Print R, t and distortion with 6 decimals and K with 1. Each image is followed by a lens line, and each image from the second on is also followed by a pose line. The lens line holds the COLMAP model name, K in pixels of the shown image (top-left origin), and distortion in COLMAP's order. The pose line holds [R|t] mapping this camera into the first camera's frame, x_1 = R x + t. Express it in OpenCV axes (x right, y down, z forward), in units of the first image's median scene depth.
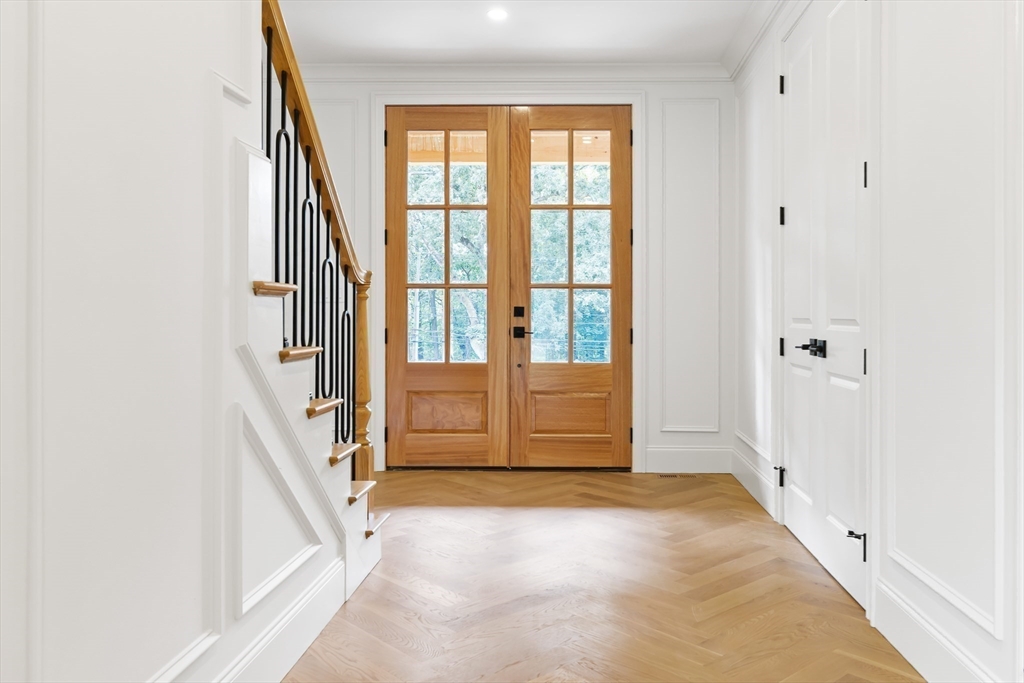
lens RADIAL K [[740.9, 0, 512.0], [0, 740.9, 341.5], [0, 0, 1]] dist [-0.000152, -0.000009]
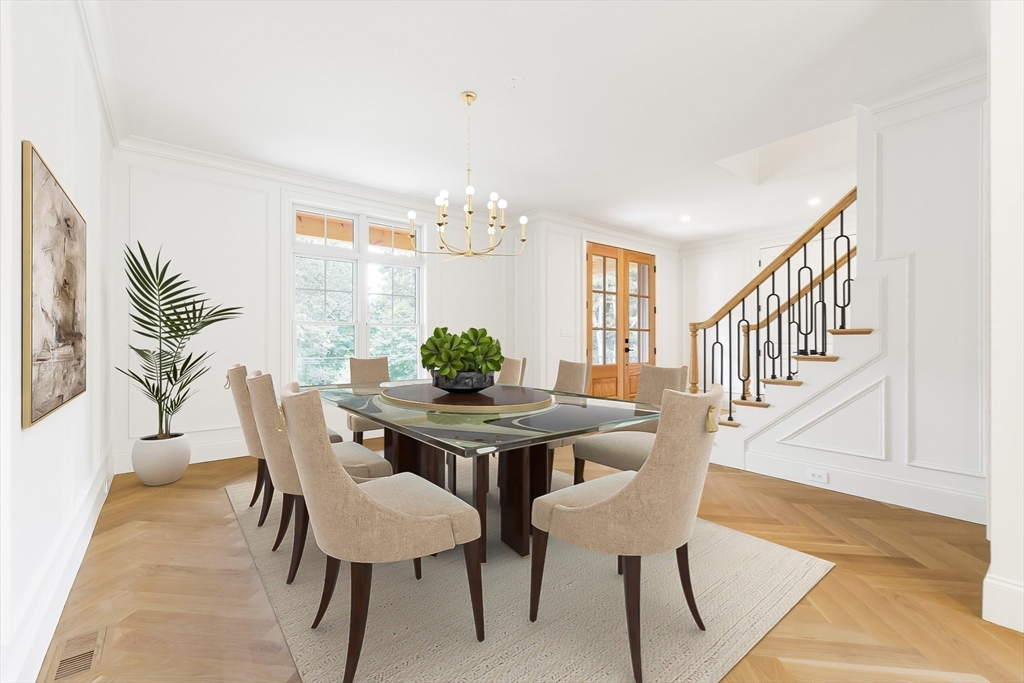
lens RADIAL K [[432.1, 0, 509.5], [0, 432.1, 339.2], [0, 0, 1]] dist [0.001660, 0.000301]
pose [[0.777960, 0.002315, 0.628310, -1.093755], [-0.000910, 0.999996, -0.002557, -0.041605], [-0.628313, 0.001417, 0.777959, 0.198310]]
